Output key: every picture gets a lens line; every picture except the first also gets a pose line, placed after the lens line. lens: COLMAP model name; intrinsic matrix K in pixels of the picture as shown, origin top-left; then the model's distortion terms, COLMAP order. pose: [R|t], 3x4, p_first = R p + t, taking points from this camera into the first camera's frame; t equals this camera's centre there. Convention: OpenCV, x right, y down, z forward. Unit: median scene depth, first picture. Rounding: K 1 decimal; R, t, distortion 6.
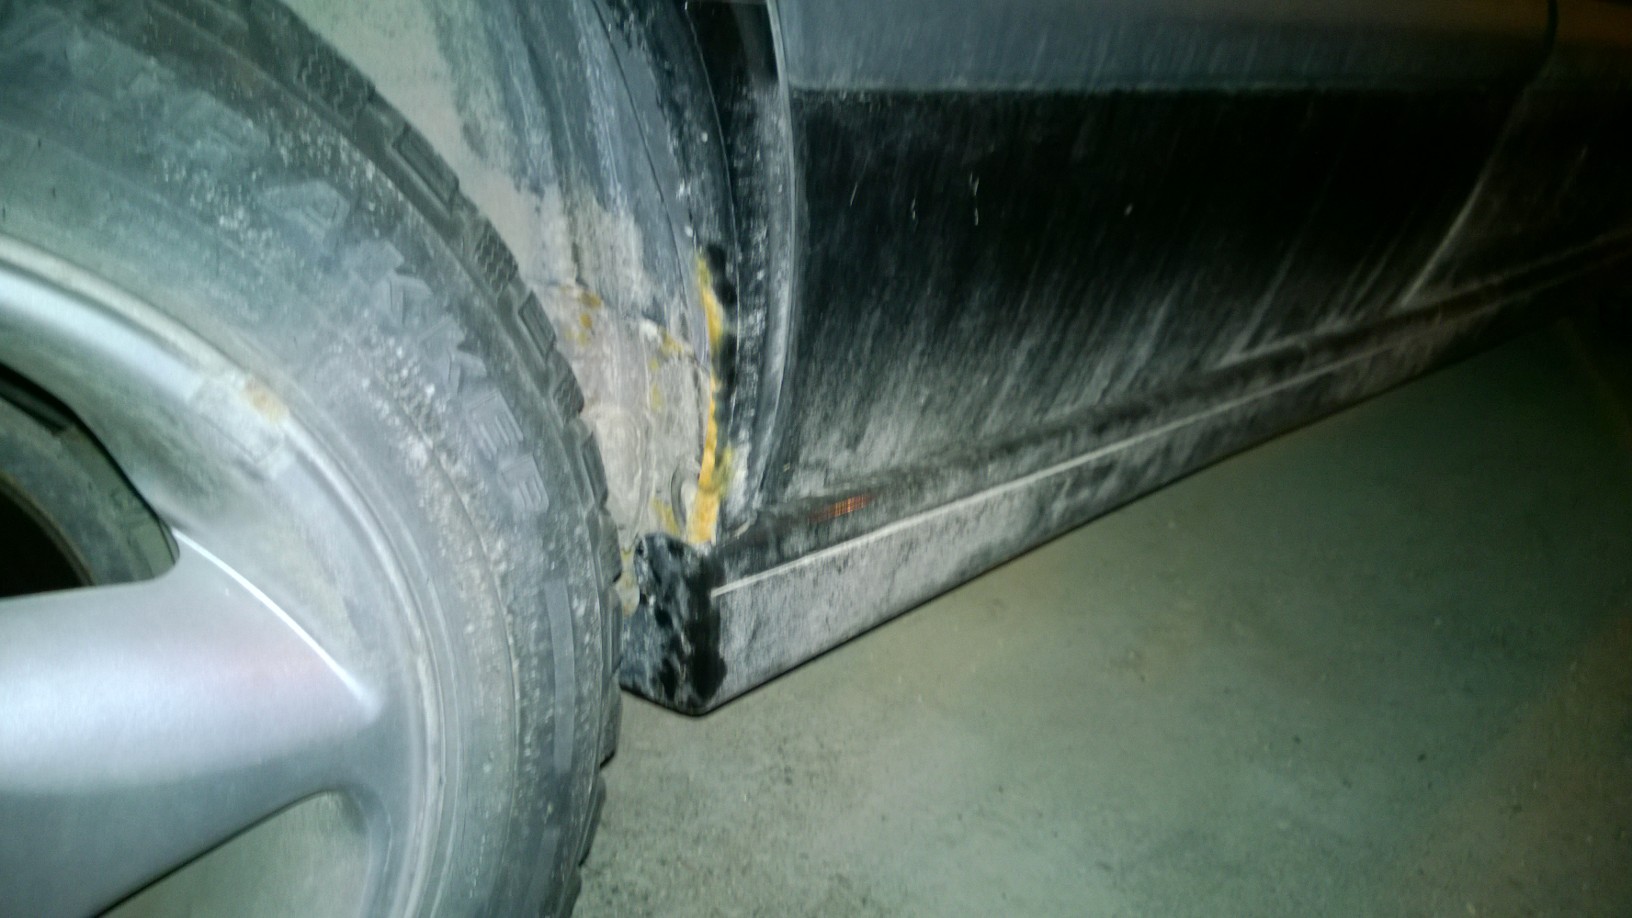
lens RADIAL K [[1261.6, 0, 807.0], [0, 1261.6, 478.1], [0, 0, 1]] dist [0.009730, -0.101759]
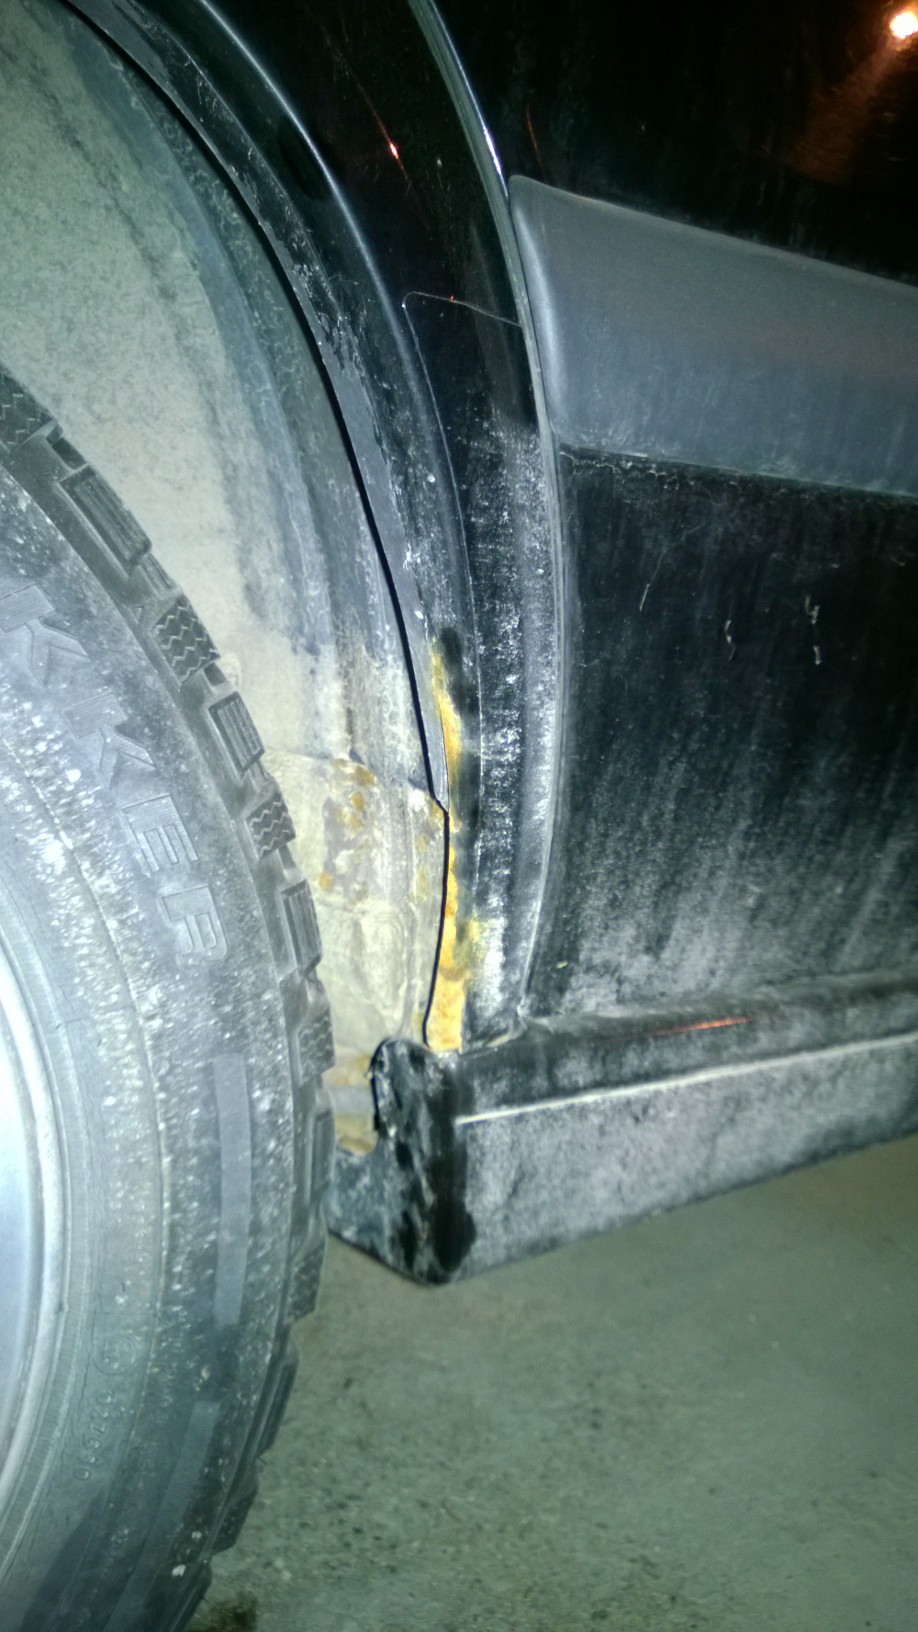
lens RADIAL K [[1261.6, 0, 401.8], [0, 1261.6, 815.6], [0, 0, 1]] dist [0.009730, -0.101759]
pose [[0.969005, 0.036142, -0.244381, 0.077952], [-0.091744, 0.971142, -0.220150, 0.085974], [0.229372, 0.235747, 0.944358, 0.218764]]
